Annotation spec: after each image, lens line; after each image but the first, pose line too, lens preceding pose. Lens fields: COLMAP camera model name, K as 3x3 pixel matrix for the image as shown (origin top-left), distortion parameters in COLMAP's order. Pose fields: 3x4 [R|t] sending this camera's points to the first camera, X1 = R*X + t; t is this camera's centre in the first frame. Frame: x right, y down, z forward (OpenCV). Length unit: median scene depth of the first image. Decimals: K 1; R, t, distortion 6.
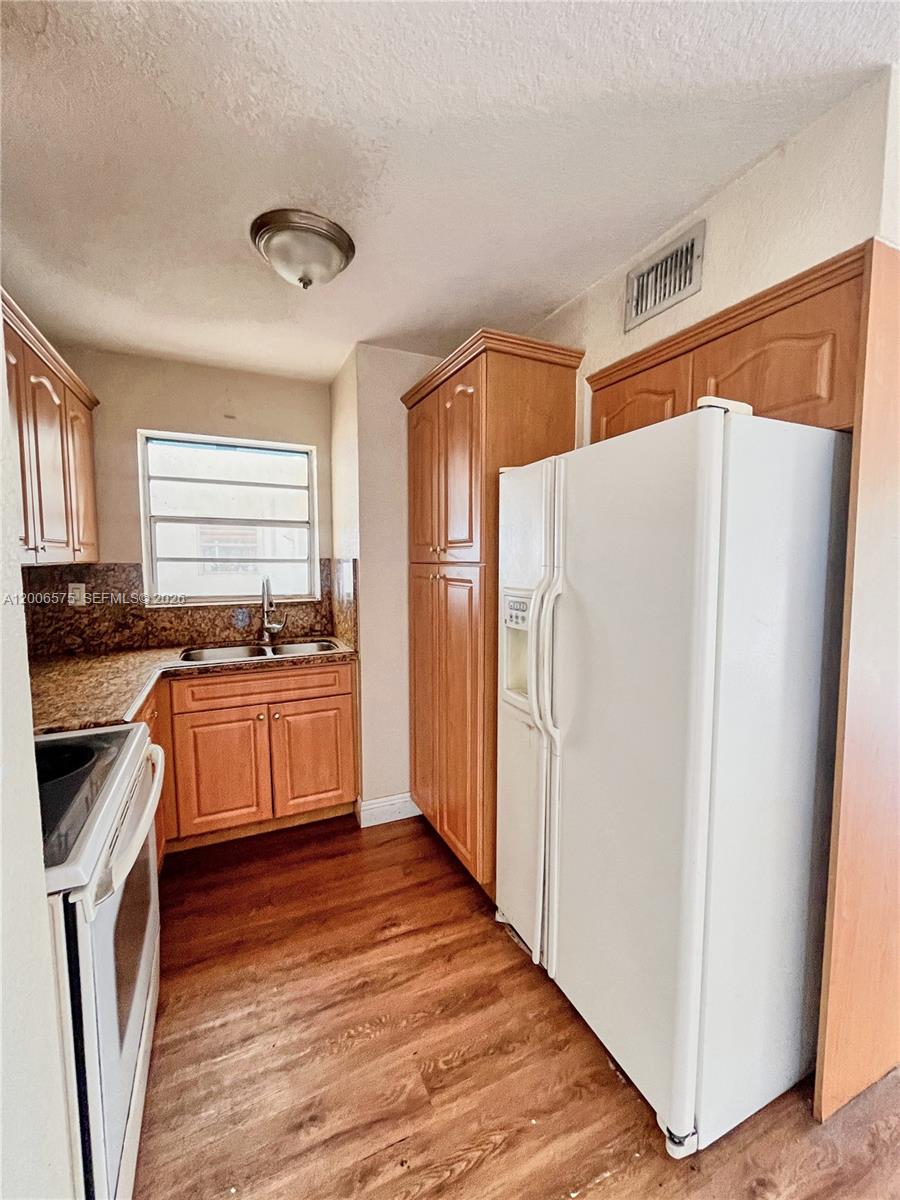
lens RADIAL K [[489.3, 0, 450.6], [0, 489.3, 597.7], [0, 0, 1]] dist [-0.004108, 0.000348]
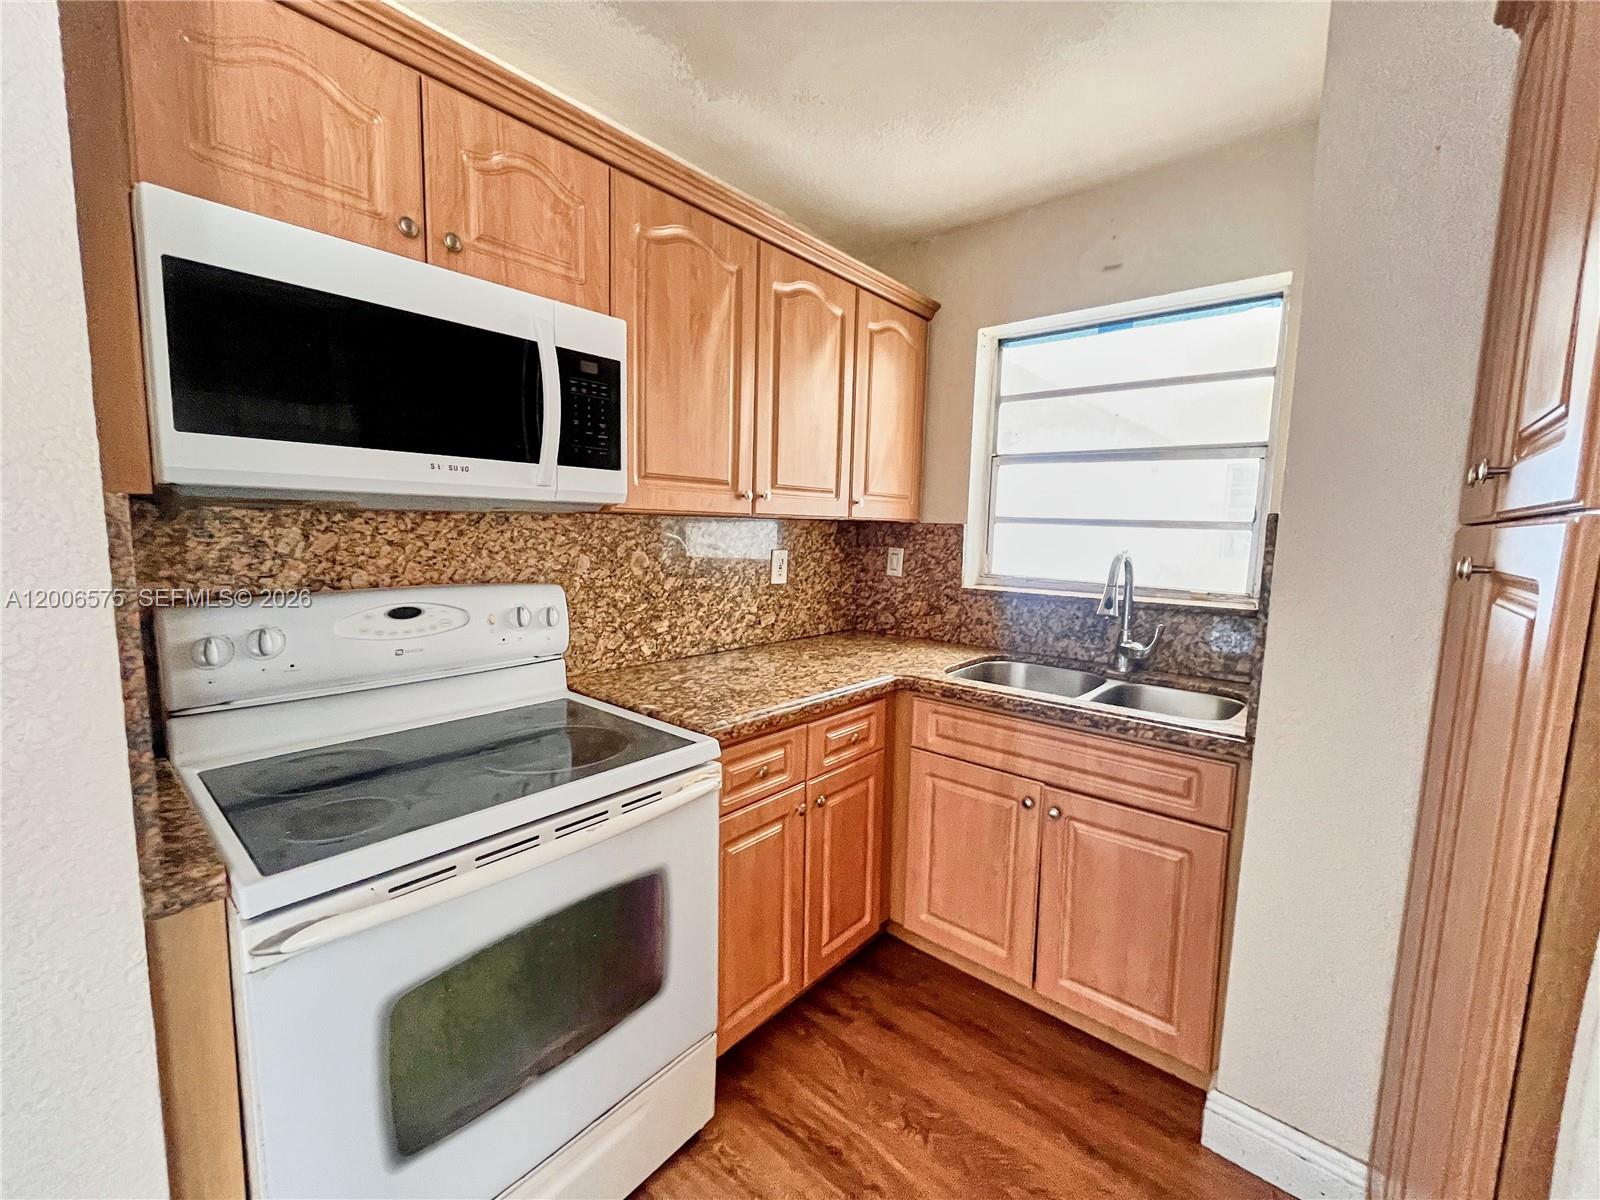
lens RADIAL K [[652.4, 0, 800.2], [0, 652.4, 598.2], [0, 0, 1]] dist [-0.004108, 0.000348]
pose [[0.412206, 0.108651, -0.904589, 0.135020], [-0.095858, 0.992525, 0.075532, -0.013362], [0.906034, 0.055577, 0.419540, 0.416492]]
